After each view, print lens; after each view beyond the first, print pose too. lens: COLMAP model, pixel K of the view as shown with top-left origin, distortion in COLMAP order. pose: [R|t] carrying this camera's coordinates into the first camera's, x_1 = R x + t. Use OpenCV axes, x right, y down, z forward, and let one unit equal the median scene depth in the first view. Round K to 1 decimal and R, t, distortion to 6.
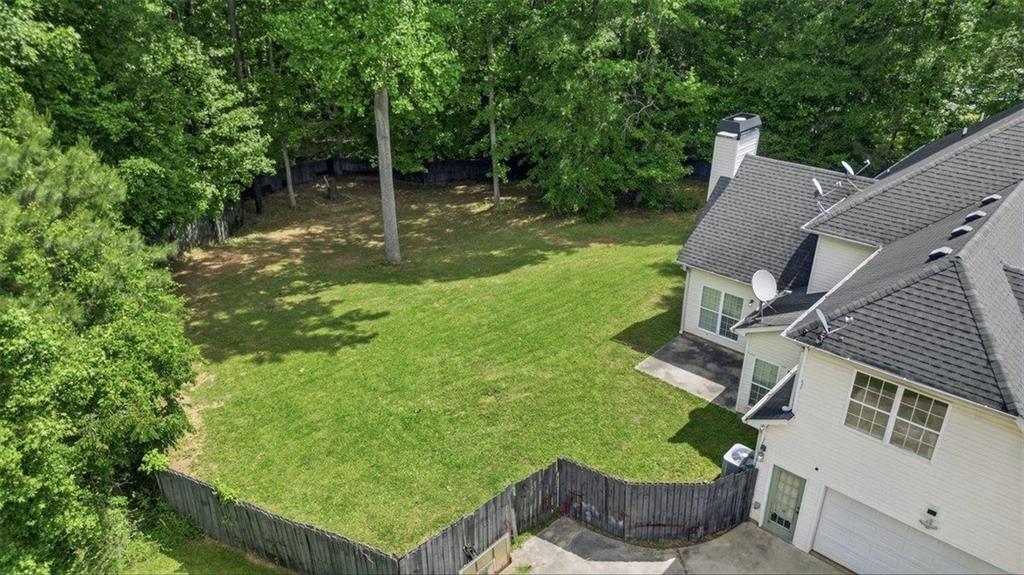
lens RADIAL K [[710.8, 0, 512.0], [0, 710.8, 287.5], [0, 0, 1]] dist [0.081429, -0.093310]
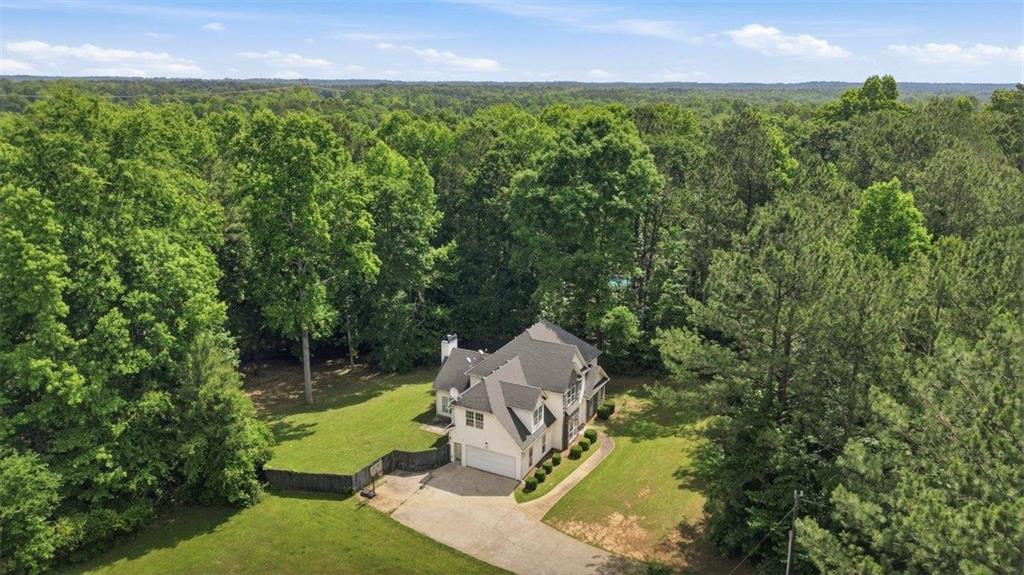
lens RADIAL K [[710.8, 0, 512.0], [0, 710.8, 287.5], [0, 0, 1]] dist [0.081429, -0.093310]
pose [[0.966065, -0.066889, 0.249487, -0.105297], [0.113923, 0.977206, -0.179138, 0.089883], [-0.231818, 0.201481, 0.951665, -1.434934]]
